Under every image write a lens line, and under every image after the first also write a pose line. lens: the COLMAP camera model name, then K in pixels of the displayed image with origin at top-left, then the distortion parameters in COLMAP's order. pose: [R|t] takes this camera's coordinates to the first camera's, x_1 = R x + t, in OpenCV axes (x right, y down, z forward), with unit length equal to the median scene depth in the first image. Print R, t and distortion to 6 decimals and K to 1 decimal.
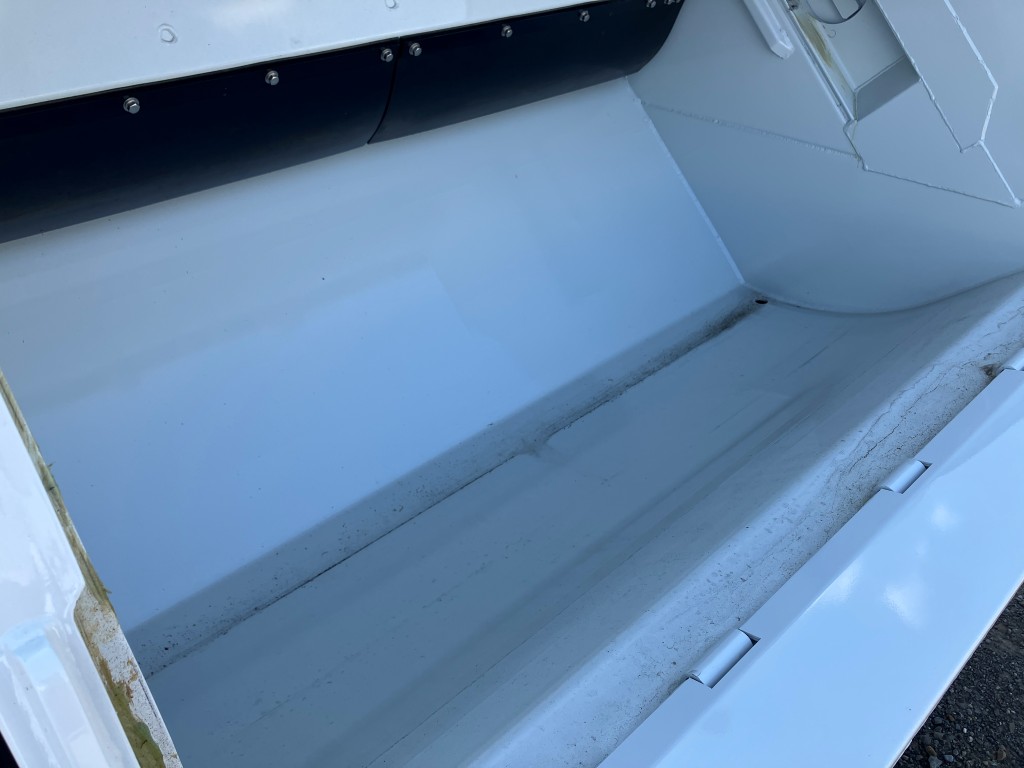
lens RADIAL K [[830.9, 0, 514.1], [0, 830.9, 393.7], [0, 0, 1]] dist [-0.008299, -0.016022]
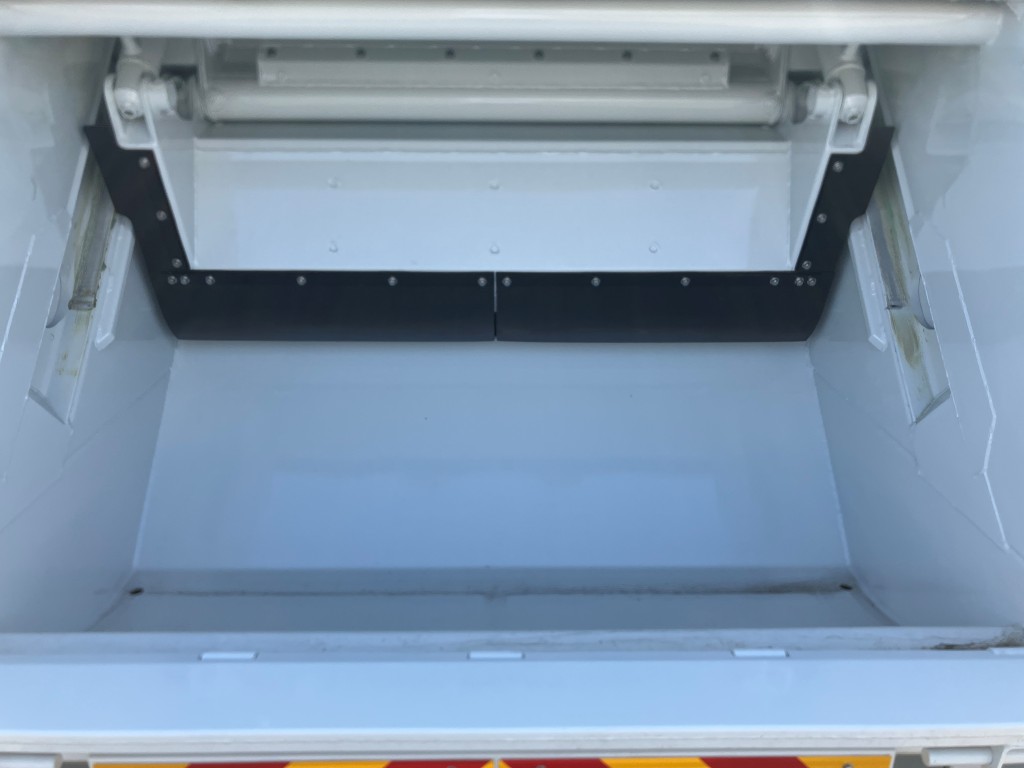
lens RADIAL K [[830.9, 0, 516.3], [0, 830.9, 379.8], [0, 0, 1]] dist [-0.008299, -0.016022]
pose [[0.737235, 0.229193, -0.635575, 0.698286], [-0.389511, 0.912820, -0.122643, -0.078989], [0.552056, 0.337980, 0.762236, -0.013958]]
